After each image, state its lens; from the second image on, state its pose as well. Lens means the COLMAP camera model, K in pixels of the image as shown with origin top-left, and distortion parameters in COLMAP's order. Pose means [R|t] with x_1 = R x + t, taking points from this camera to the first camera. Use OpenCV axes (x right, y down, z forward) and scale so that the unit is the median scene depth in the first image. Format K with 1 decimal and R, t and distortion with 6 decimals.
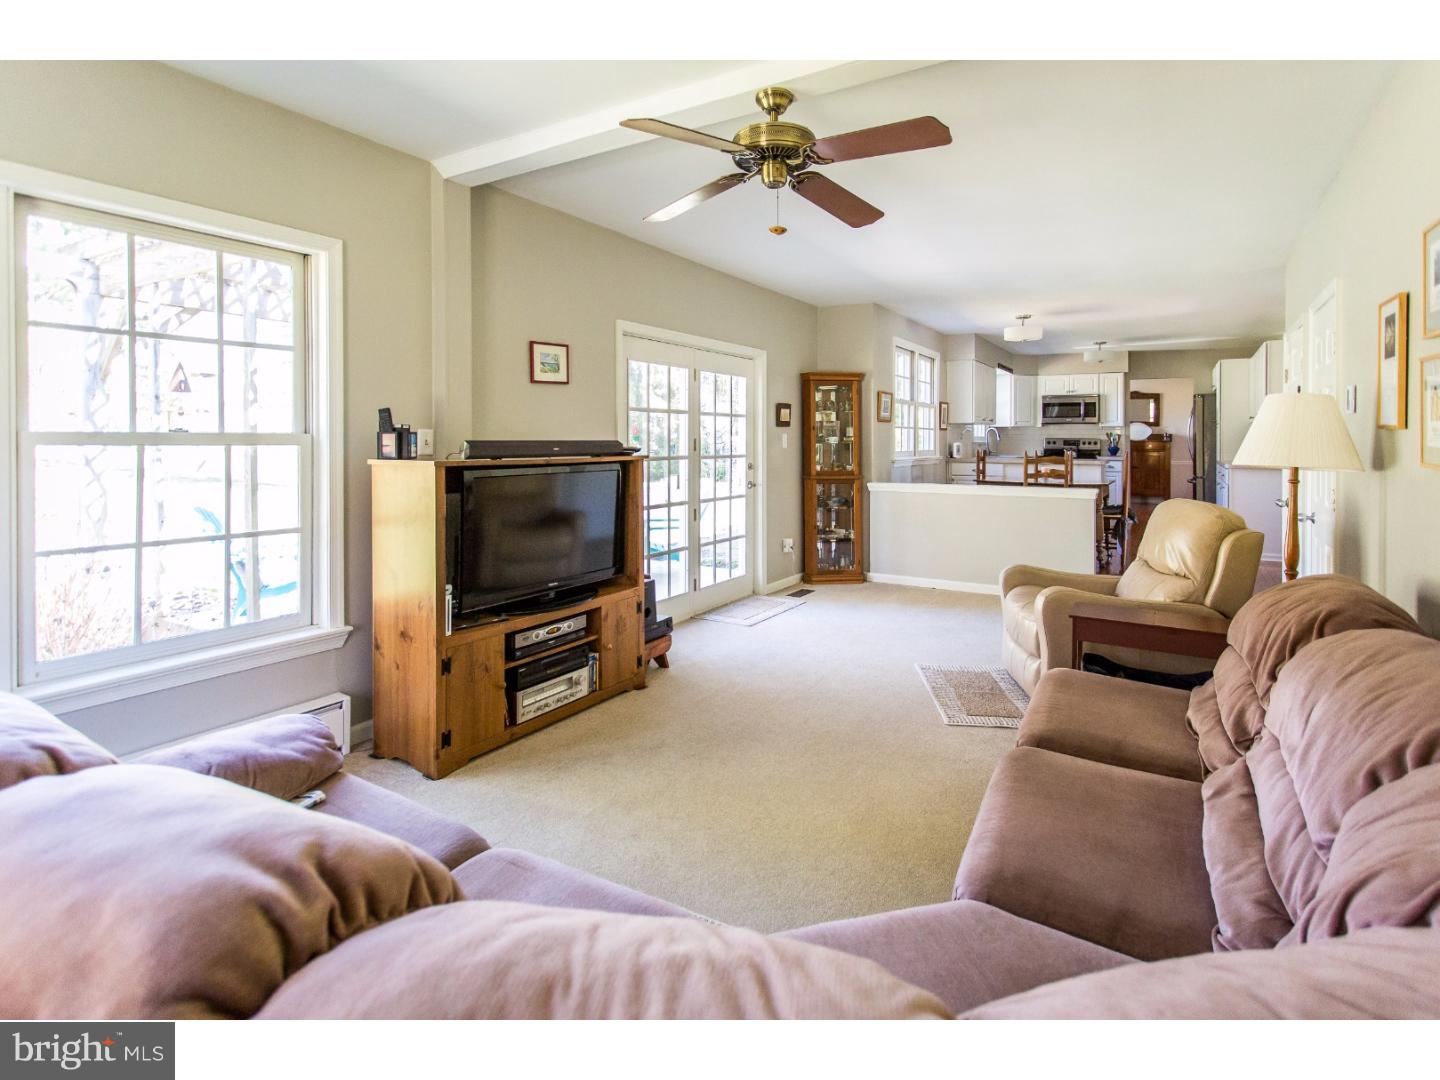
lens RADIAL K [[709.2, 0, 733.9], [0, 709.2, 442.5], [0, 0, 1]] dist [0.017185, 0.000541]
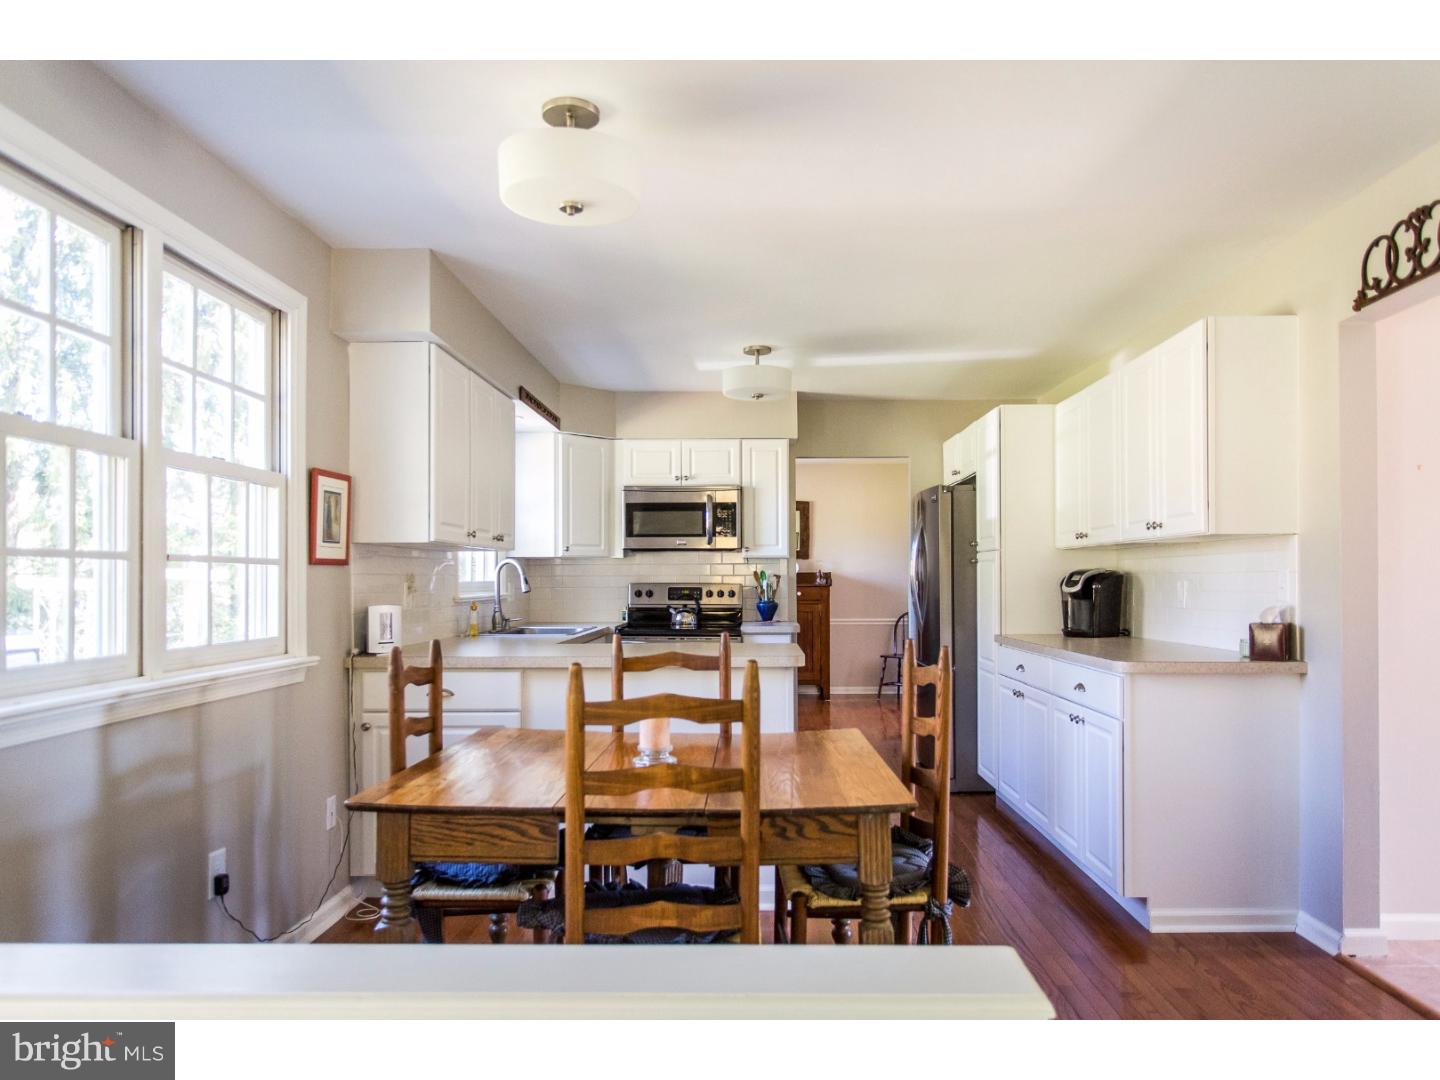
lens RADIAL K [[934.2, 0, 717.8], [0, 934.2, 574.7], [0, 0, 1]] dist [0.002381, -0.000572]
pose [[0.867442, -0.003348, 0.497527, 0.204811], [0.006688, 0.999965, -0.004931, -0.008721], [-0.497493, 0.007605, 0.867434, 0.491529]]
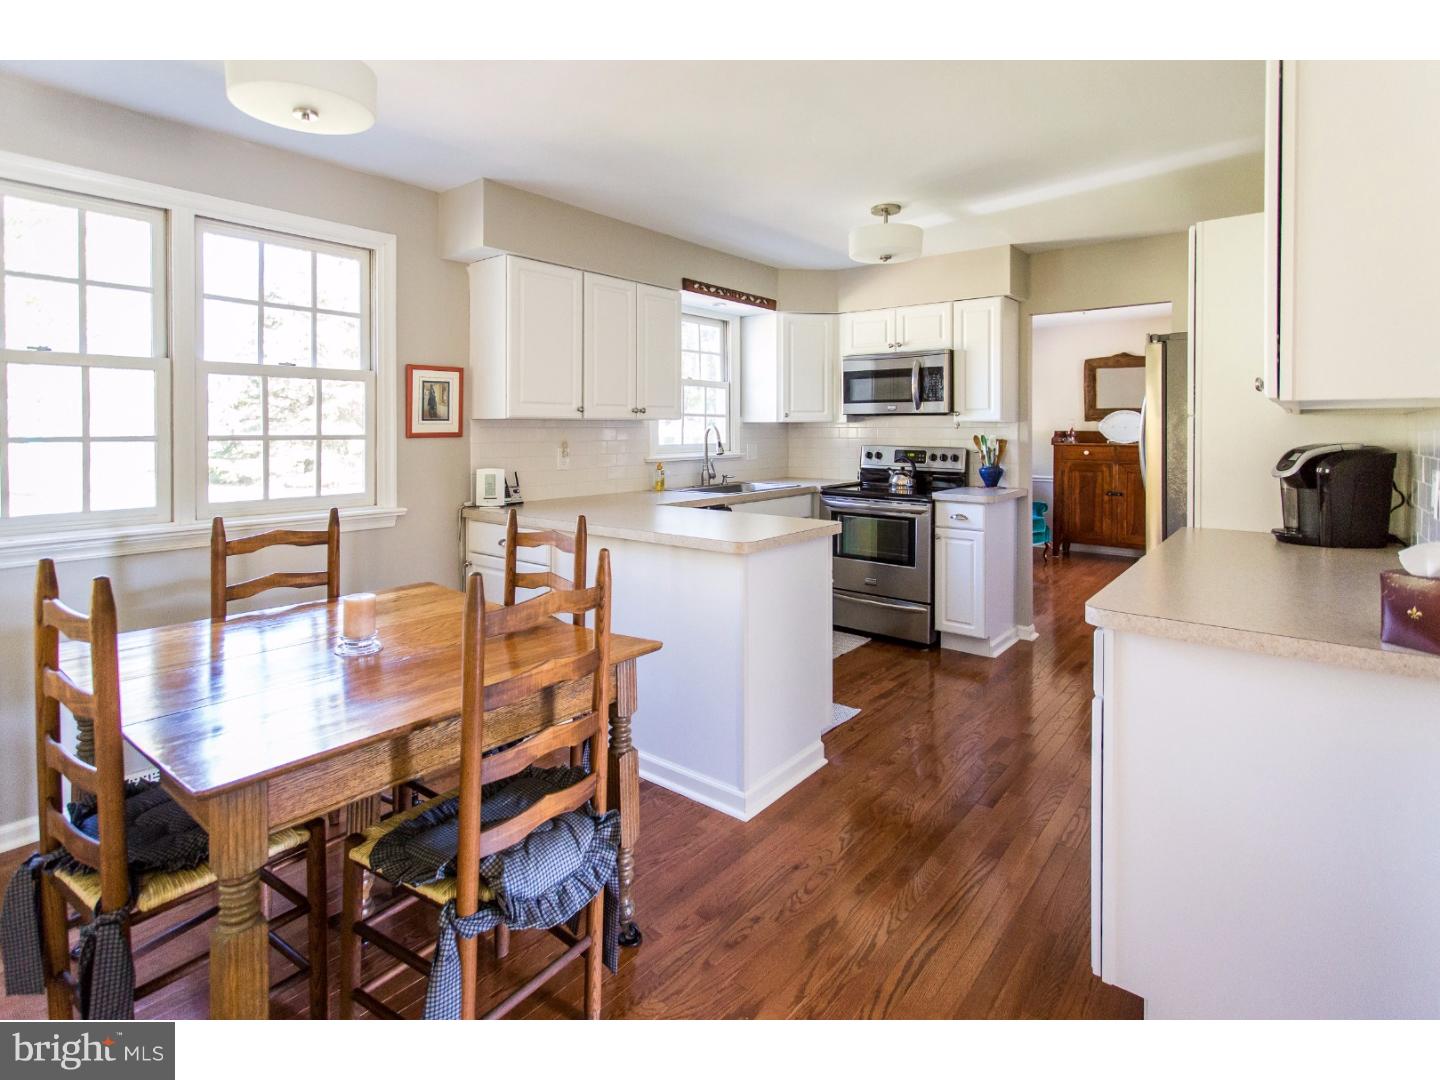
lens RADIAL K [[709.2, 0, 736.0], [0, 709.2, 431.2], [0, 0, 1]] dist [0.017185, 0.000541]
pose [[0.991207, -0.002601, -0.132295, 0.433327], [0.003020, 0.999991, 0.002963, -0.018215], [0.132286, -0.003337, 0.991206, 0.538638]]
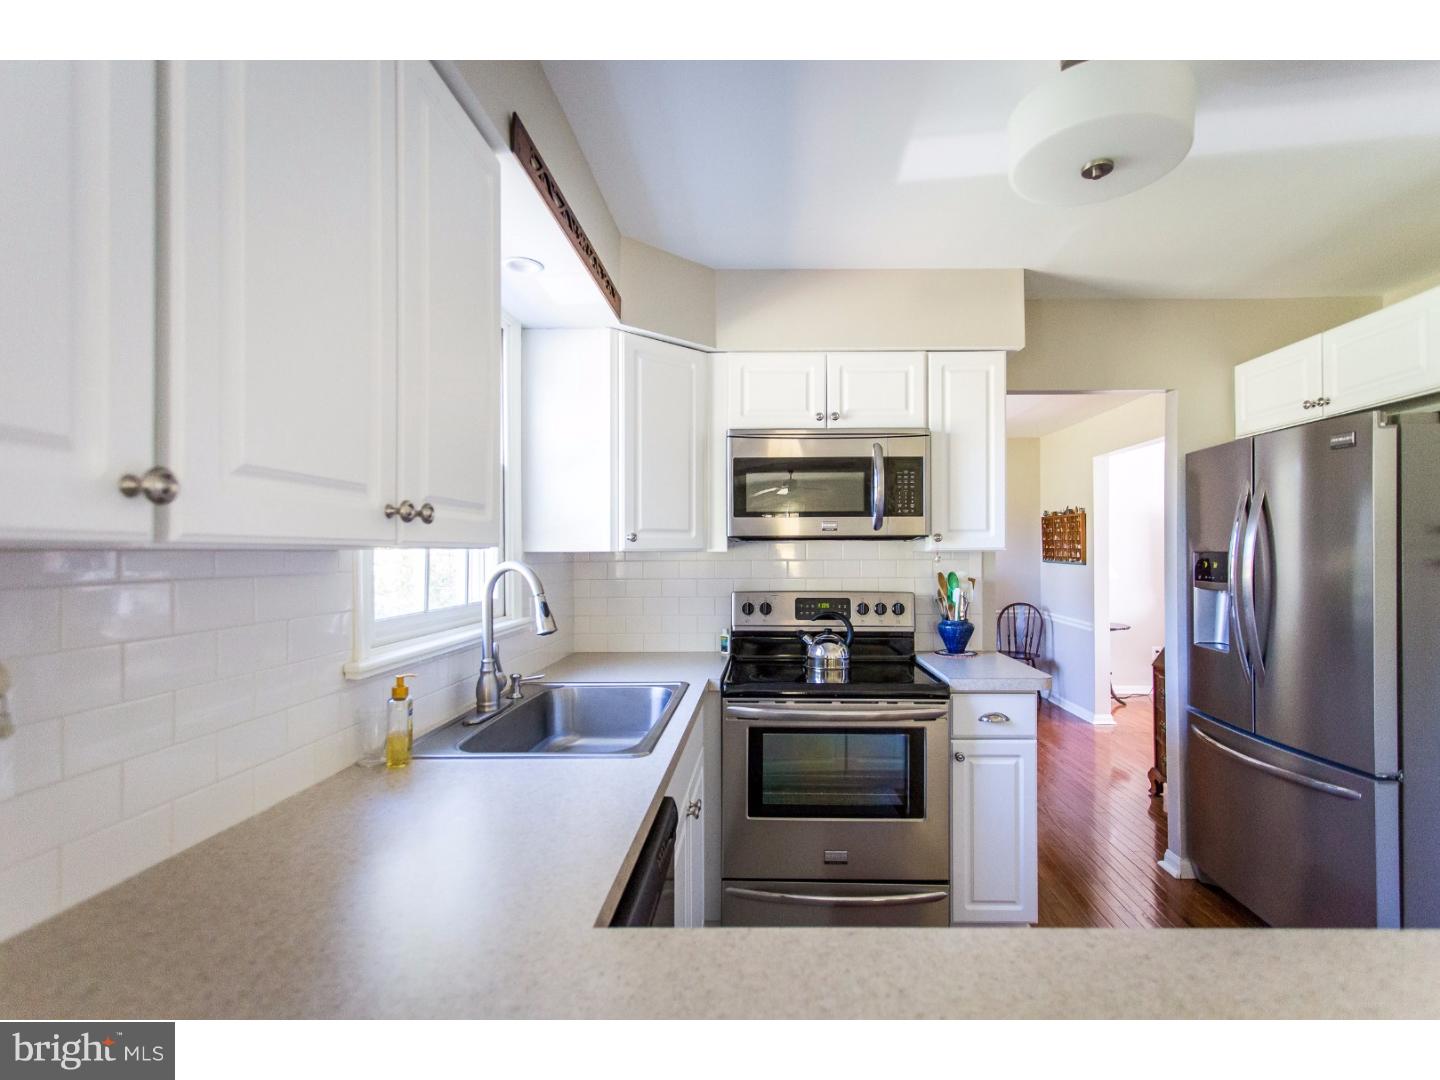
lens RADIAL K [[661.6, 0, 726.2], [0, 661.6, 547.4], [0, 0, 1]] dist [-0.017114, 0.000016]
pose [[0.875829, -0.002748, 0.482614, 0.324923], [0.006090, 0.999967, -0.005358, -0.022770], [-0.482584, 0.007632, 0.875817, 0.811871]]
